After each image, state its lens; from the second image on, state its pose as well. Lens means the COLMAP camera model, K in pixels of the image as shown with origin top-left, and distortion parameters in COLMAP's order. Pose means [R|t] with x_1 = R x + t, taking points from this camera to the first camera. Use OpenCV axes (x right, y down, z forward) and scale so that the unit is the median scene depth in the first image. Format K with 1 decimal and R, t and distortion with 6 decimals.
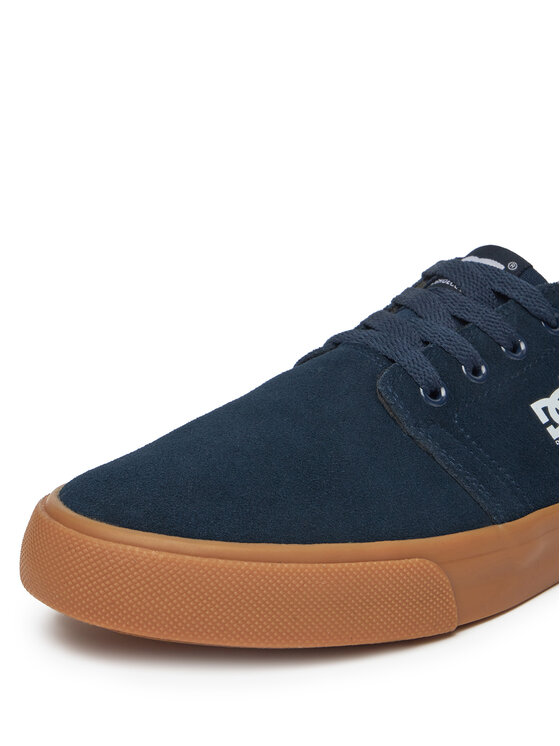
lens RADIAL K [[1555.1, 0, 282.3], [0, 1555.1, 371.0], [0, 0, 1]] dist [0.068902, 0.000000]
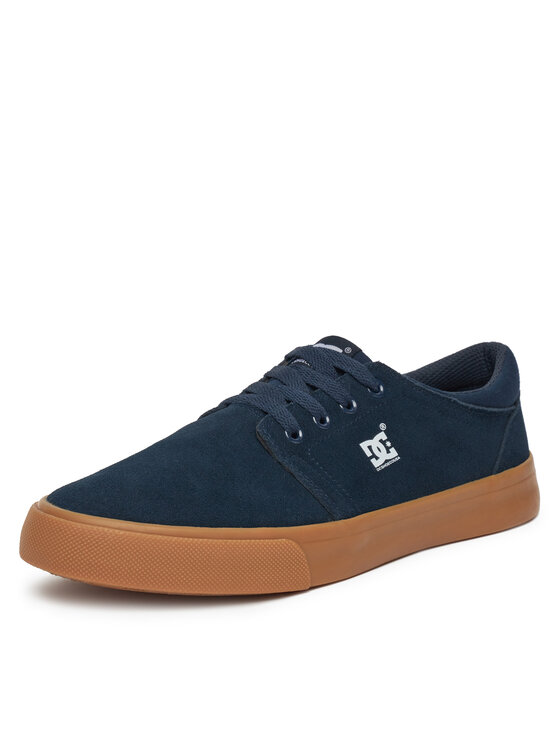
lens RADIAL K [[2207.2, 0, 280.0], [0, 2207.2, 373.4], [0, 0, 1]] dist [0.083500, 0.000000]
pose [[0.995774, -0.000185, 0.091836, -0.109176], [0.006296, 0.997783, -0.066250, 0.094797], [-0.091620, 0.066549, 0.993568, -1.090777]]
